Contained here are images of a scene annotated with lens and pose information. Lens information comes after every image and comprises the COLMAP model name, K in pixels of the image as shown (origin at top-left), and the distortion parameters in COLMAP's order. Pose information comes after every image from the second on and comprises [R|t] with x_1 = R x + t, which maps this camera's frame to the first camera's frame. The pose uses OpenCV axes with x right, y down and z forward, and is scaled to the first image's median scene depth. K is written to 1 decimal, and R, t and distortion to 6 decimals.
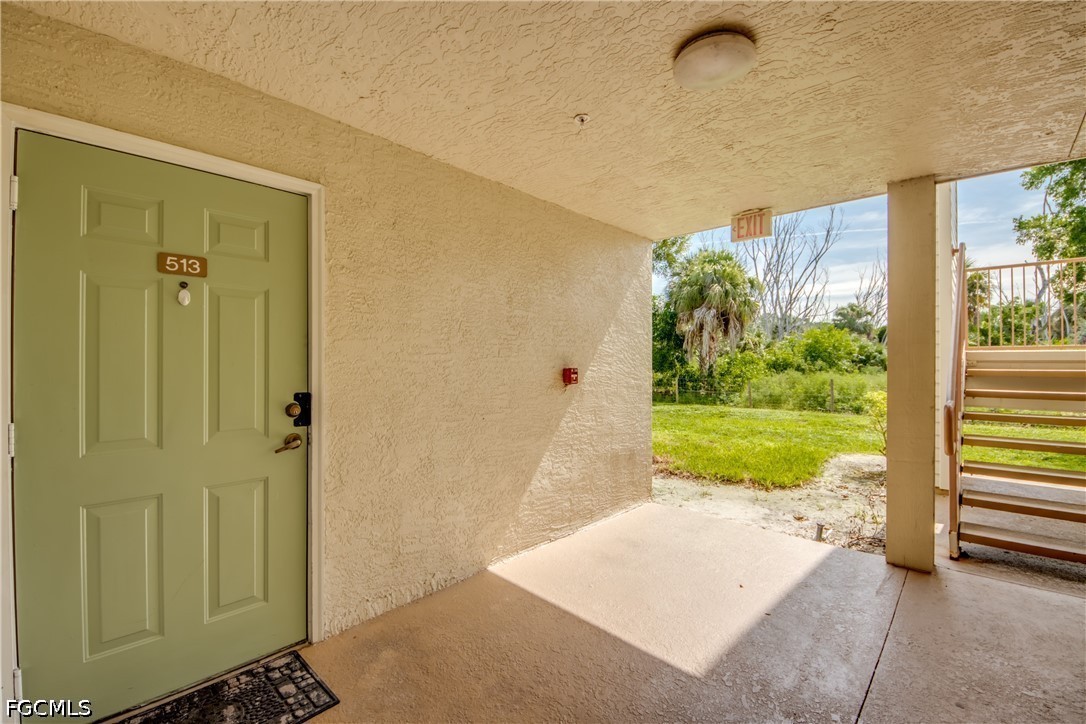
lens RADIAL K [[460.3, 0, 543.0], [0, 460.3, 362.0], [0, 0, 1]] dist [-0.000655, -0.000057]
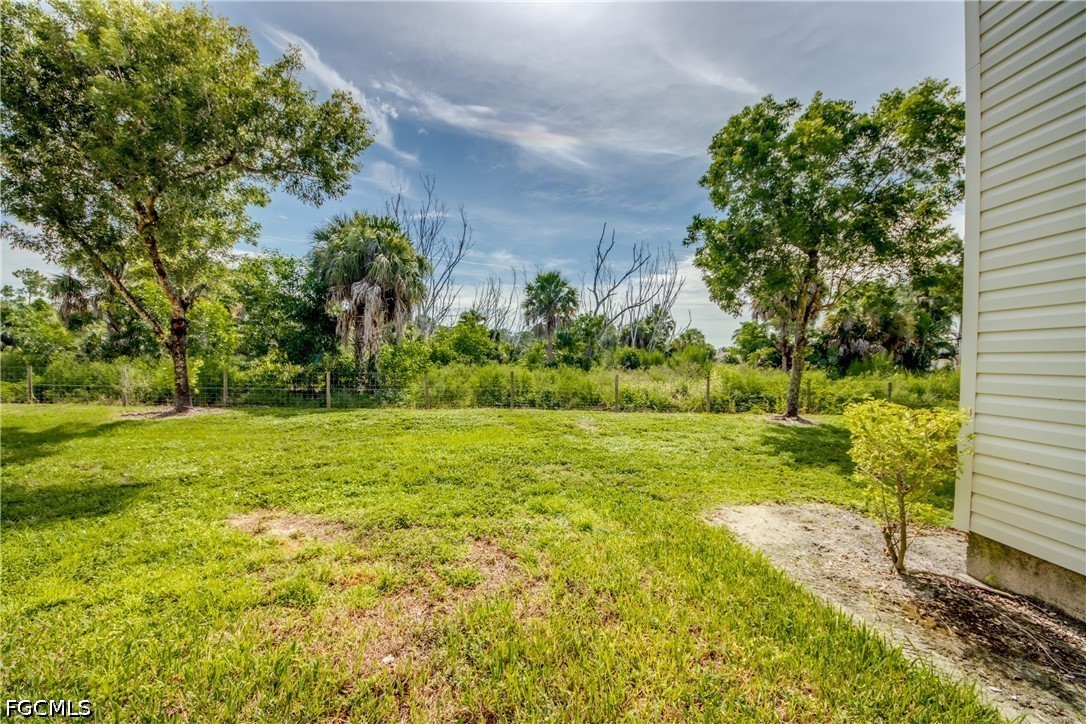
lens RADIAL K [[391.9, 0, 537.8], [0, 391.9, 366.7], [0, 0, 1]] dist [-0.000761, -0.000101]
pose [[0.691943, -0.003475, 0.721944, 0.069054], [-0.015824, 0.999675, 0.019979, 0.007702], [-0.721779, -0.025248, 0.691663, 0.313267]]
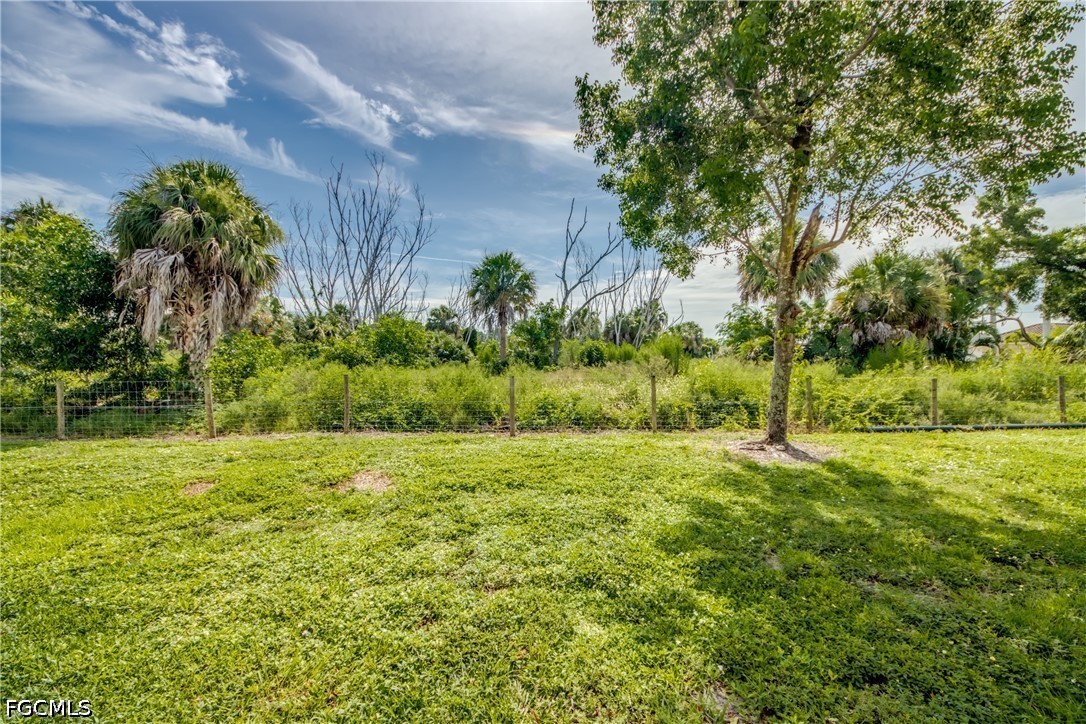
lens RADIAL K [[398.1, 0, 543.0], [0, 398.1, 362.0], [0, 0, 1]] dist [-0.000247, -0.000277]
pose [[0.694954, -0.008743, 0.719001, 0.318468], [0.007045, 0.999961, 0.005350, 0.014058], [-0.719020, 0.001347, 0.694988, 0.342826]]
